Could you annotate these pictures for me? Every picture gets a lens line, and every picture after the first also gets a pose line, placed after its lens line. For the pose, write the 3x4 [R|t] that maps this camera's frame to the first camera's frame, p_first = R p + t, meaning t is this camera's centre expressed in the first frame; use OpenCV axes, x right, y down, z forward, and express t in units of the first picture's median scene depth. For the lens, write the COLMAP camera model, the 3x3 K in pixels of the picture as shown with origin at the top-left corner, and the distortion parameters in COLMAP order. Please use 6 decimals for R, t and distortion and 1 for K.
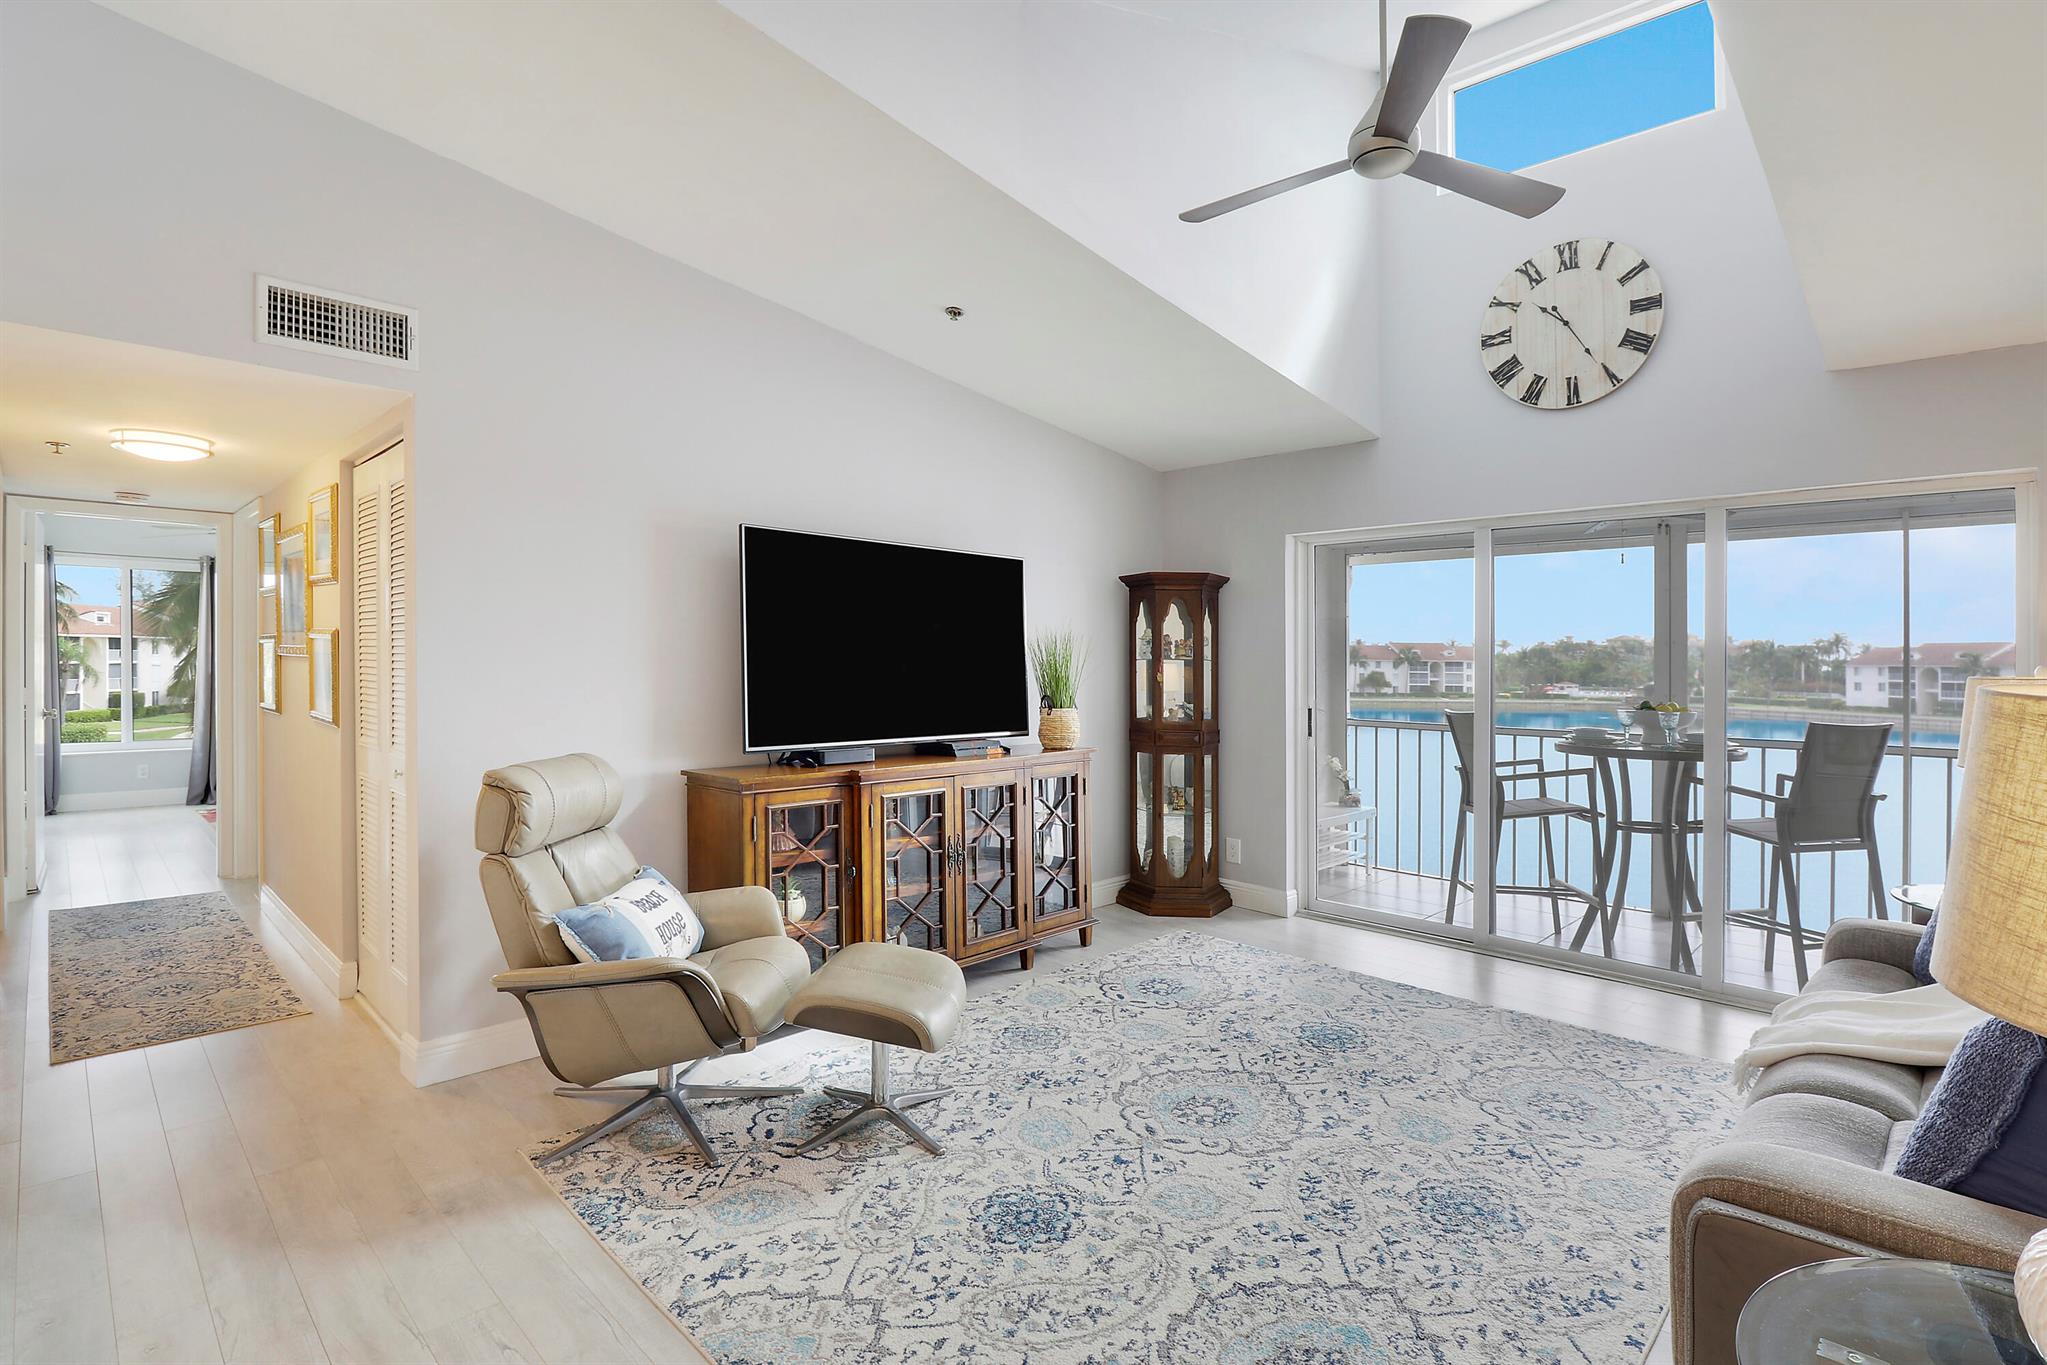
lens RADIAL K [[956.6, 0, 1005.2], [0, 956.6, 661.0], [0, 0, 1]] dist [-0.017481, -0.000155]
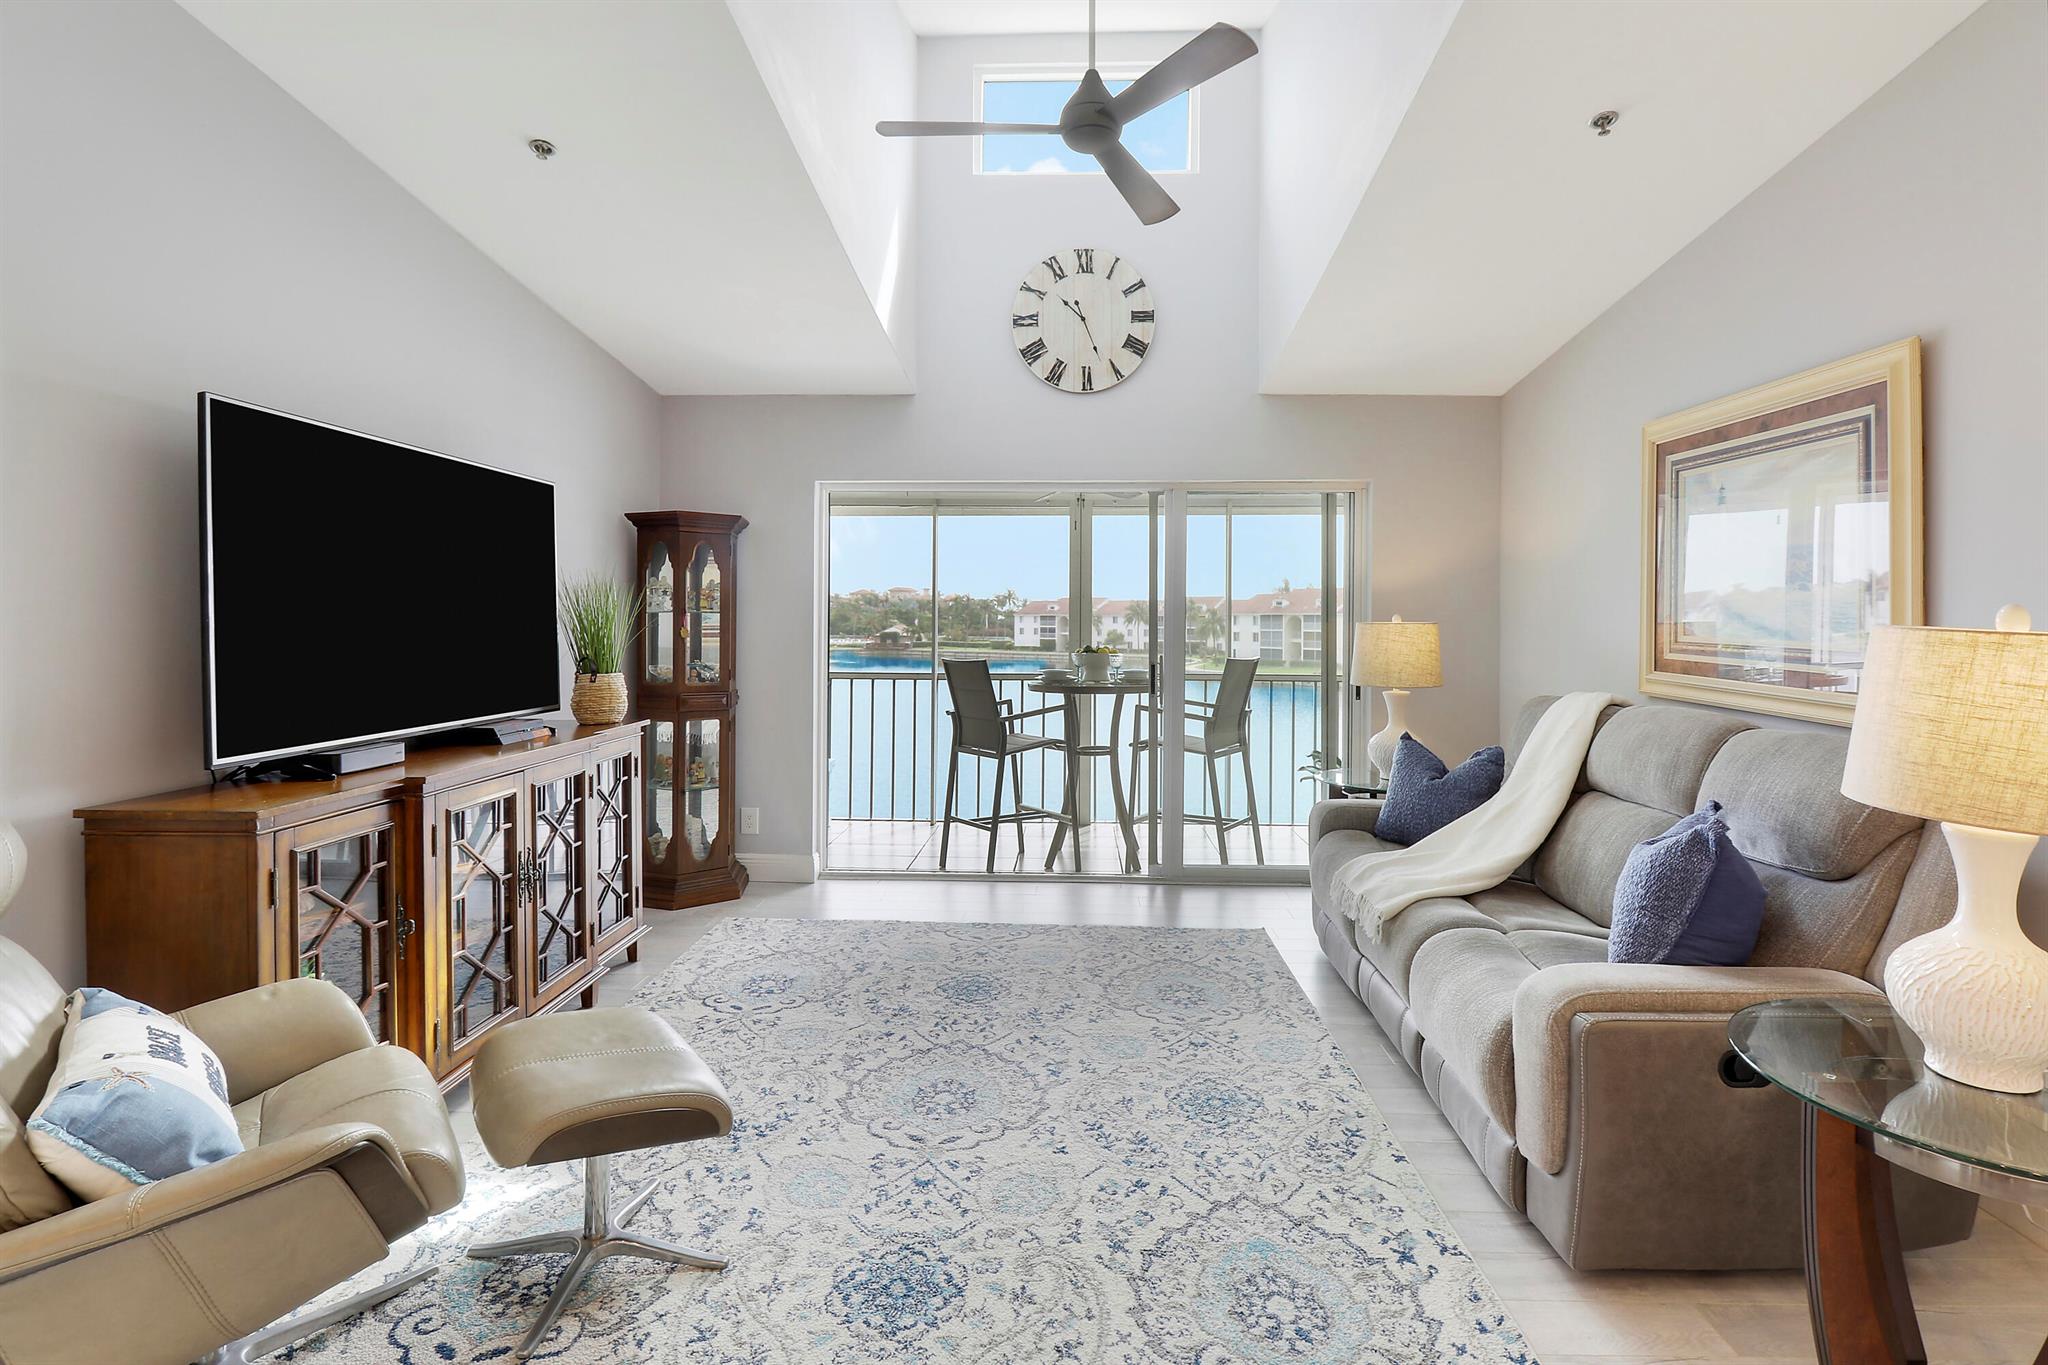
lens RADIAL K [[981.1, 0, 1018.6], [0, 981.1, 616.0], [0, 0, 1]] dist [-0.000230, -0.015542]
pose [[0.743130, -0.004732, 0.669131, -0.307848], [0.002353, 0.999987, 0.004458, -0.002244], [-0.669143, -0.001738, 0.743131, 0.198192]]
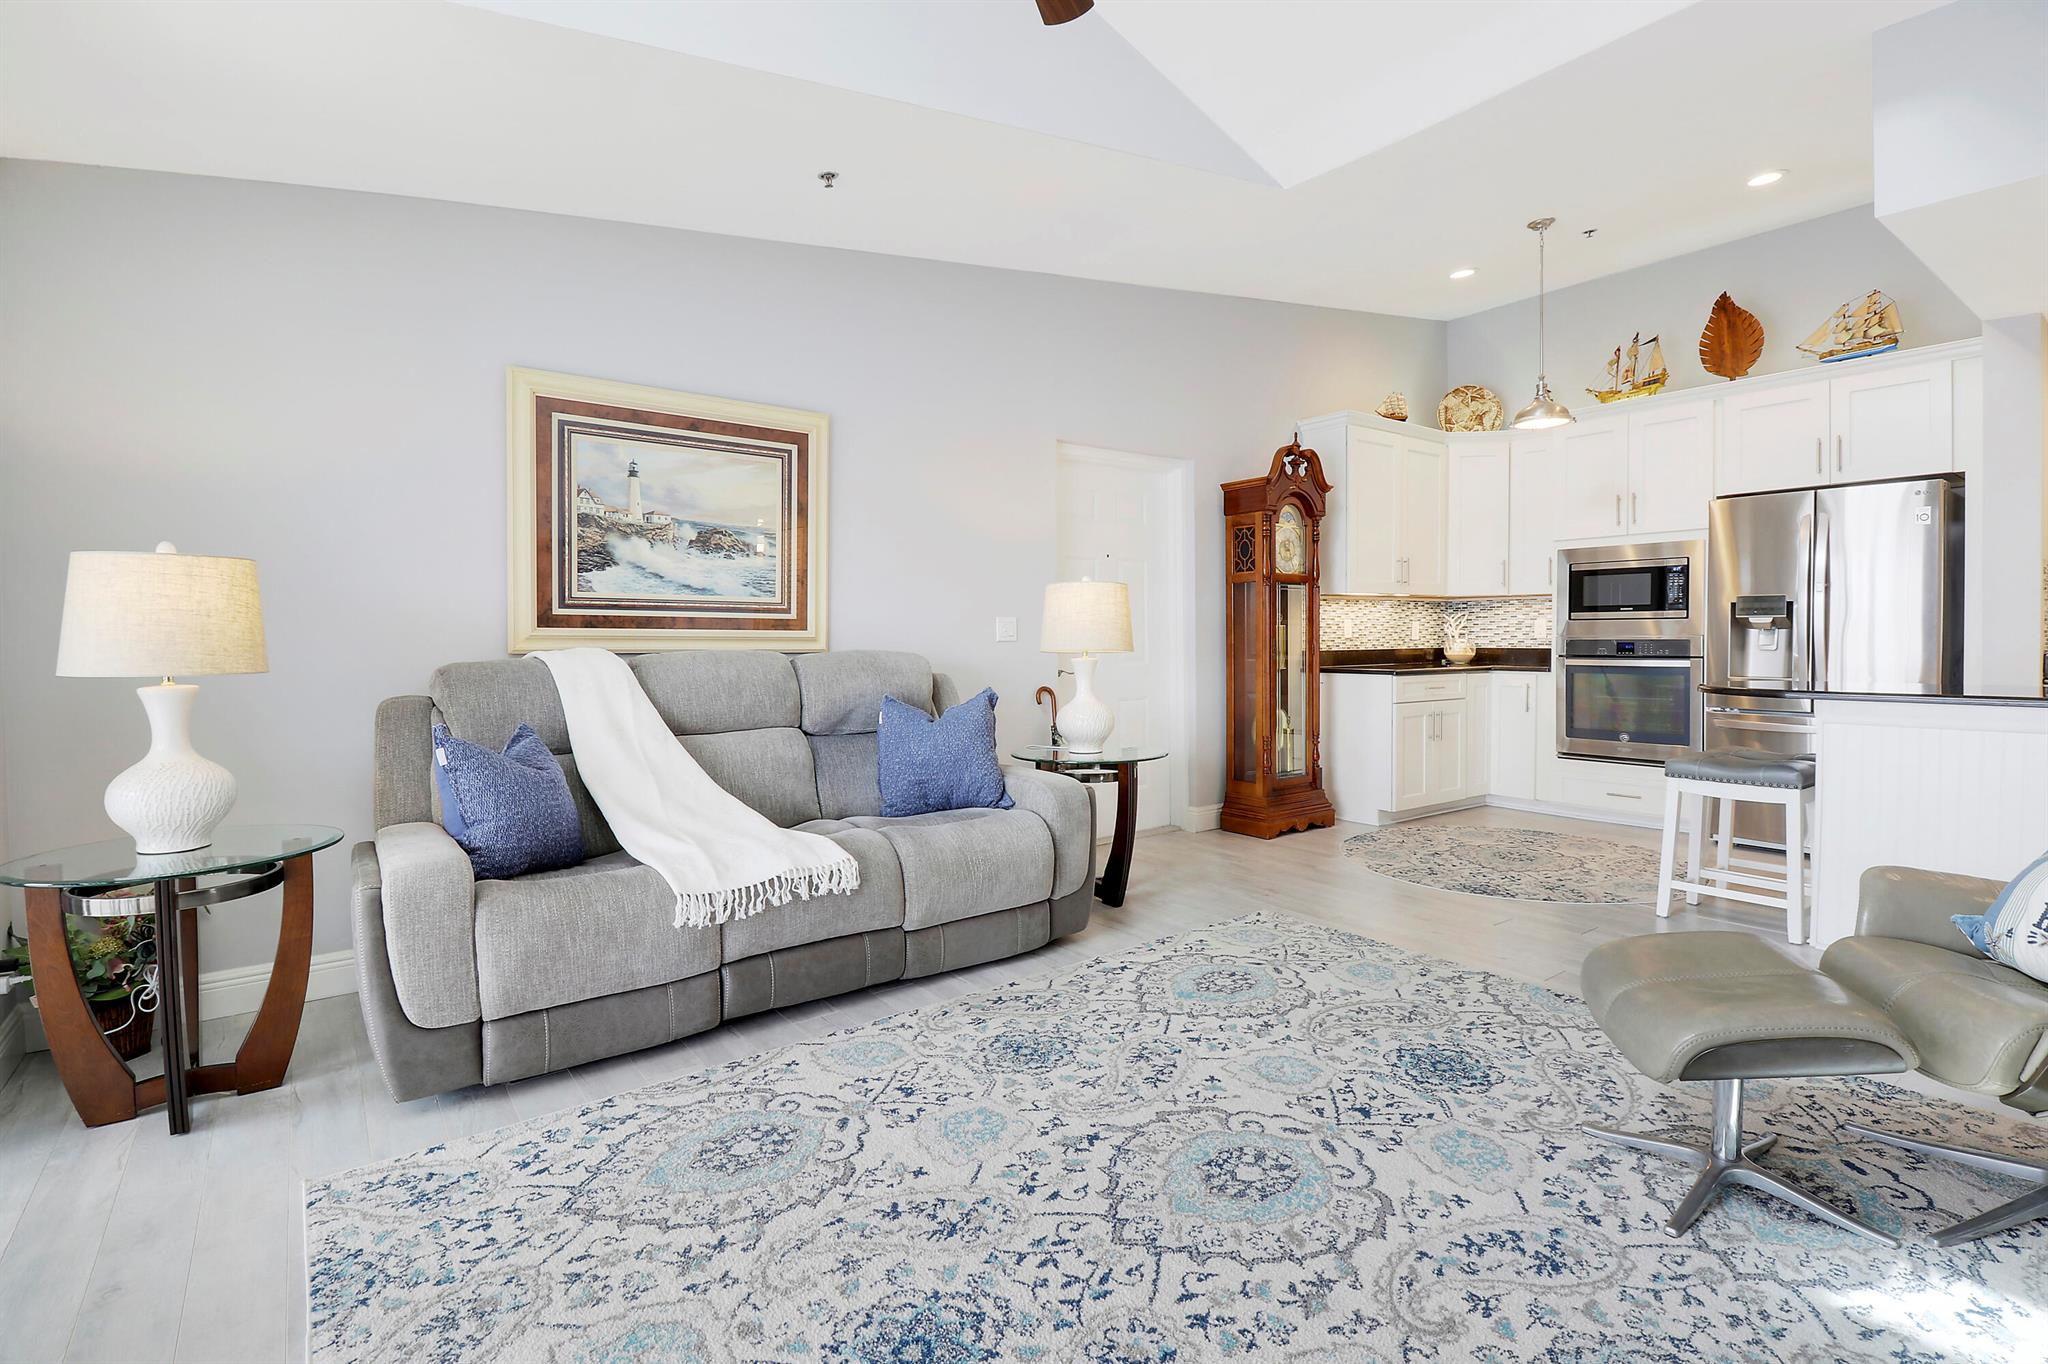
lens RADIAL K [[967.2, 0, 1024.0], [0, 967.2, 682.0], [0, 0, 1]] dist [-0.005671, -0.009745]
pose [[-0.991891, -0.006664, 0.126914, 0.235873], [0.000086, 0.998589, 0.053104, 0.061691], [-0.127089, 0.052684, -0.990491, 1.400705]]
